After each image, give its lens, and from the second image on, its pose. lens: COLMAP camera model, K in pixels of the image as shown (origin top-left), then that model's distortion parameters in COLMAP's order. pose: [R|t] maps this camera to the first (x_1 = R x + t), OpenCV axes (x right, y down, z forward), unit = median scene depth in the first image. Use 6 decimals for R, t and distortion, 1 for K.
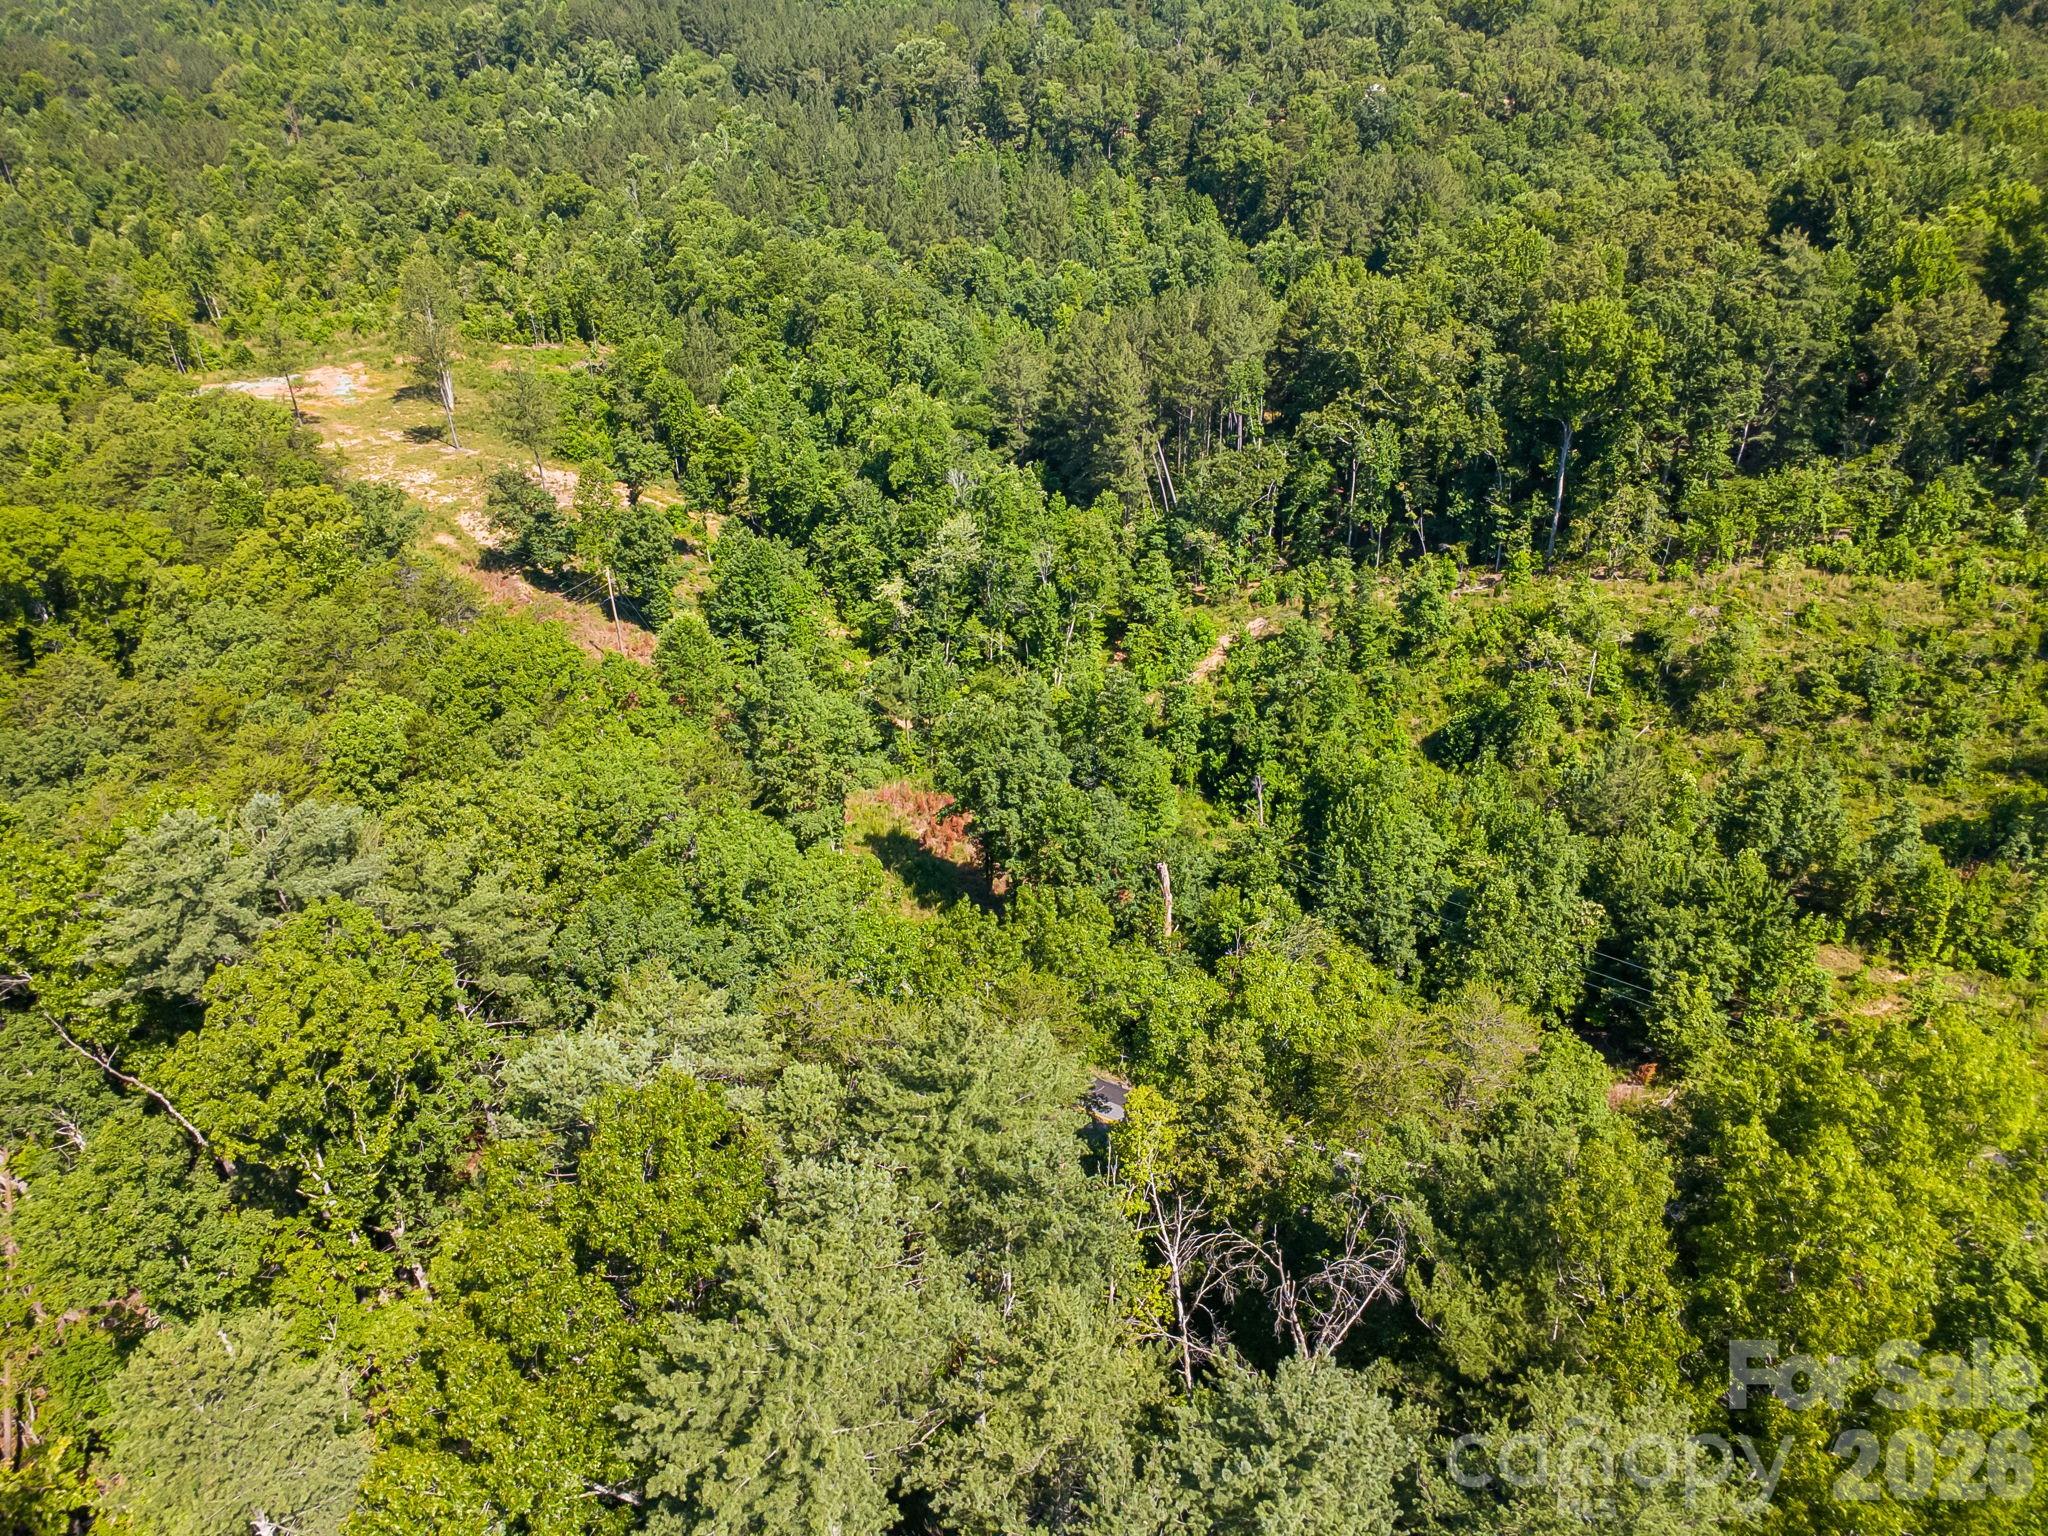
lens RADIAL K [[1422.0, 0, 1024.0], [0, 1422.0, 768.0], [0, 0, 1]] dist [0.000492, 0.001468]
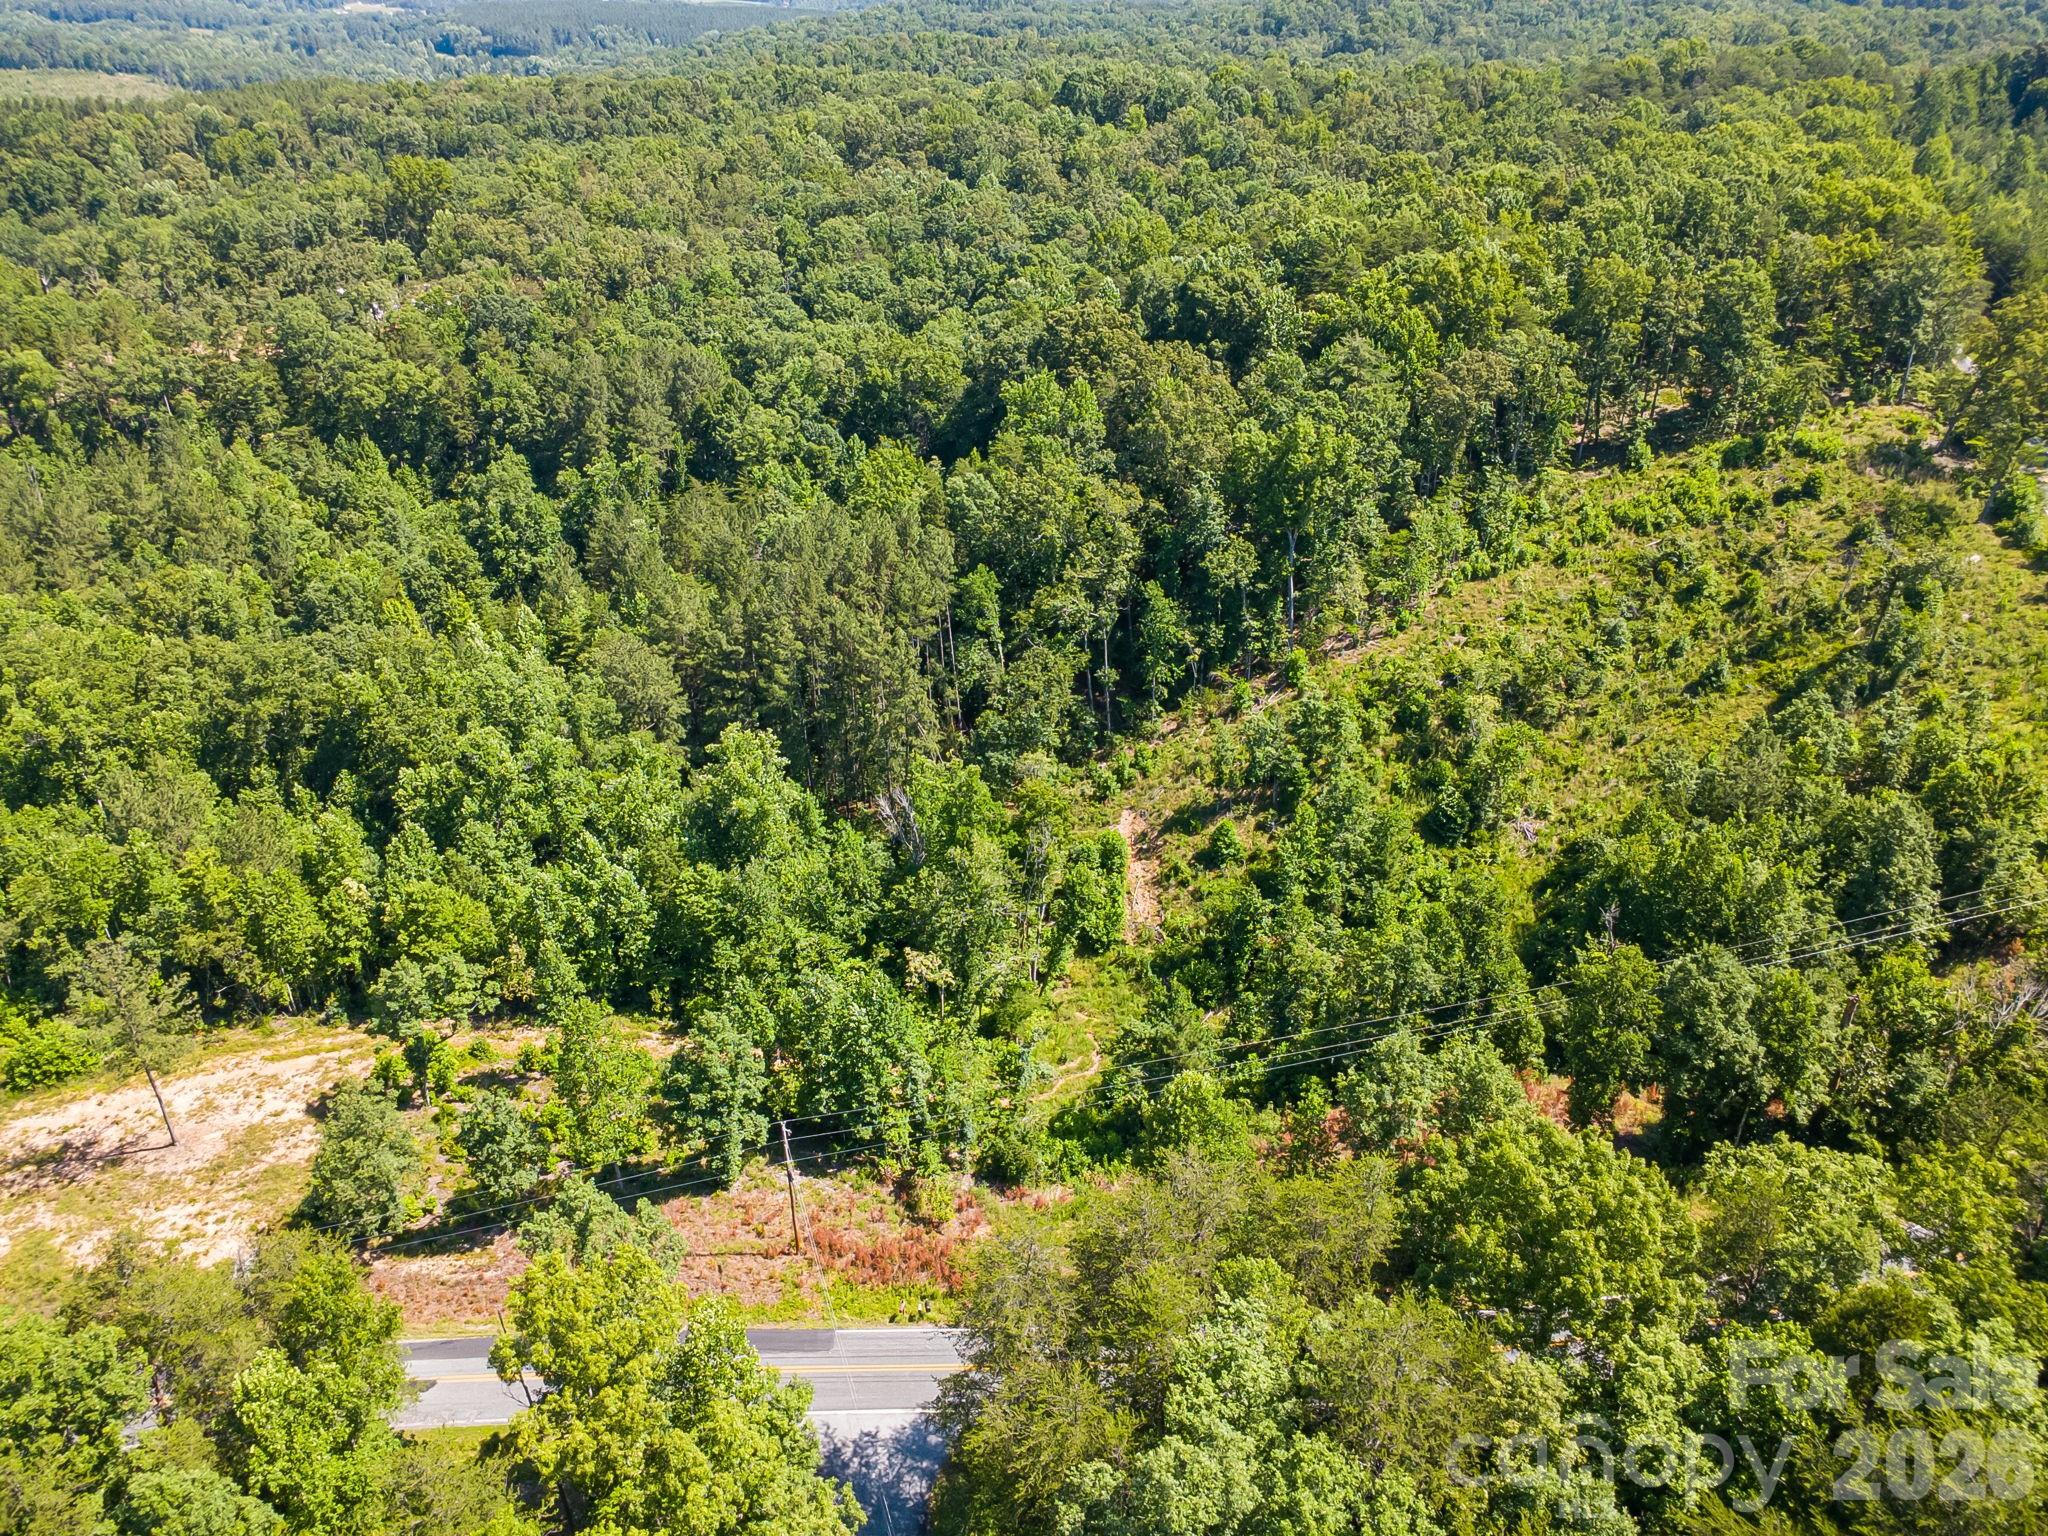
lens RADIAL K [[1458.2, 0, 1025.7], [0, 1458.2, 760.5], [0, 0, 1]] dist [0.005267, 0.003483]
pose [[0.613254, -0.379226, 0.692897, -0.515052], [0.448974, 0.889078, 0.089228, -0.242139], [-0.649878, 0.256373, 0.715494, 0.327884]]
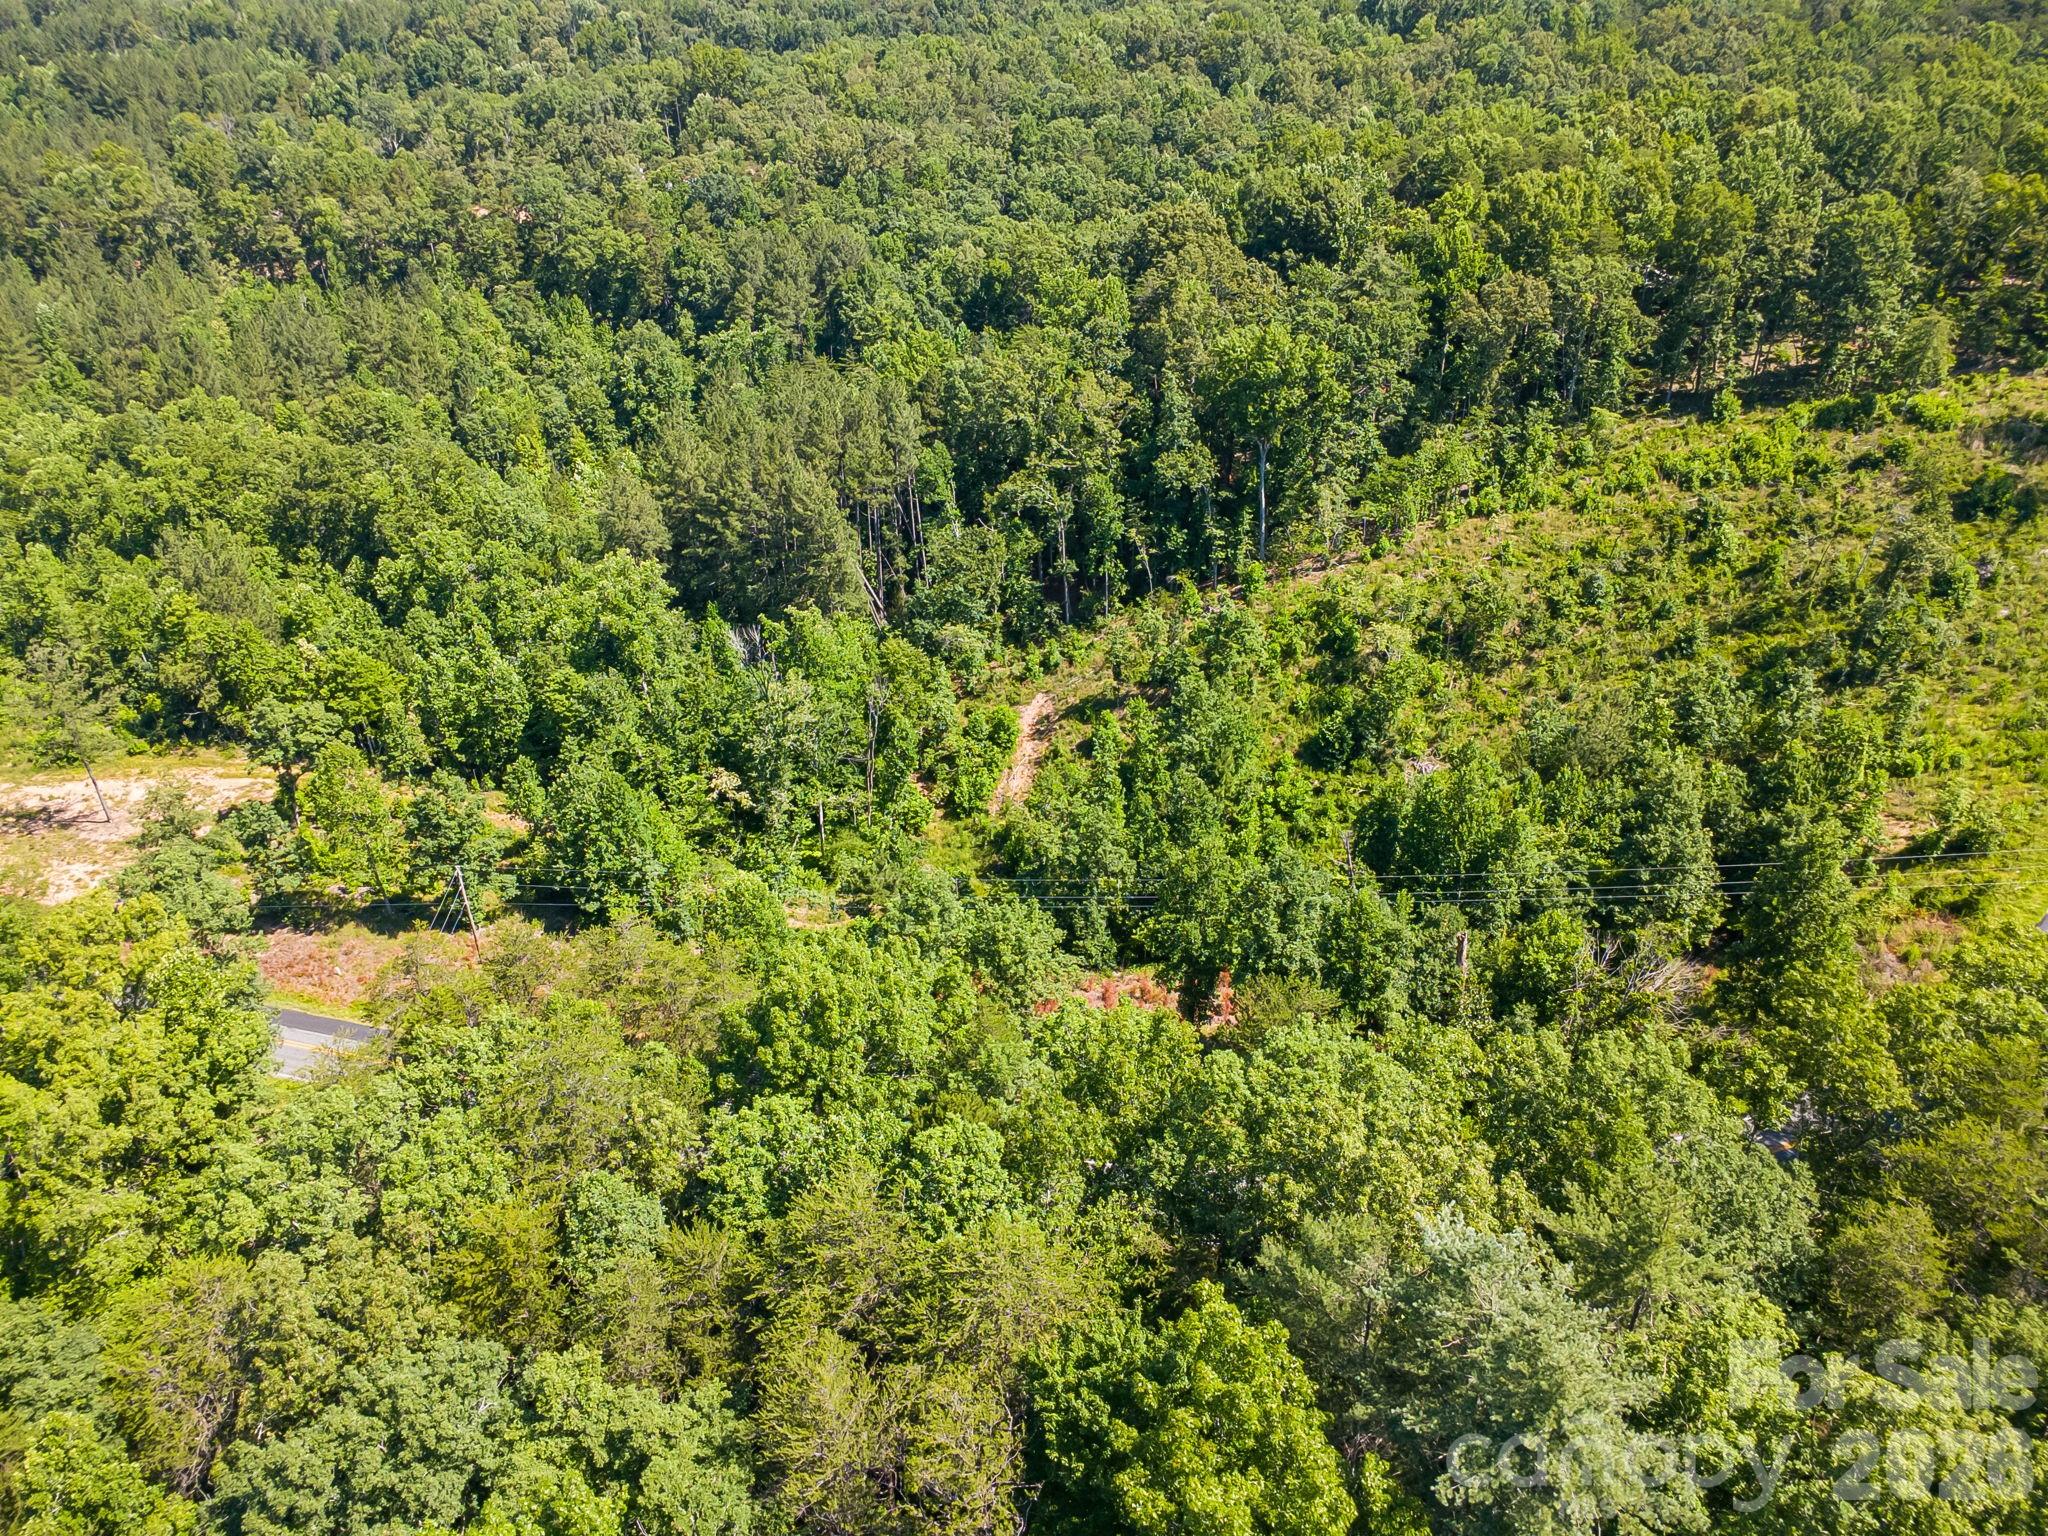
lens RADIAL K [[1449.0, 0, 1016.9], [0, 1449.0, 761.8], [0, 0, 1]] dist [0.006809, 0.001777]
pose [[0.813207, -0.303023, 0.496861, -0.344231], [0.328410, 0.943768, 0.038074, -0.100647], [-0.480459, 0.132212, 0.866994, 0.143270]]
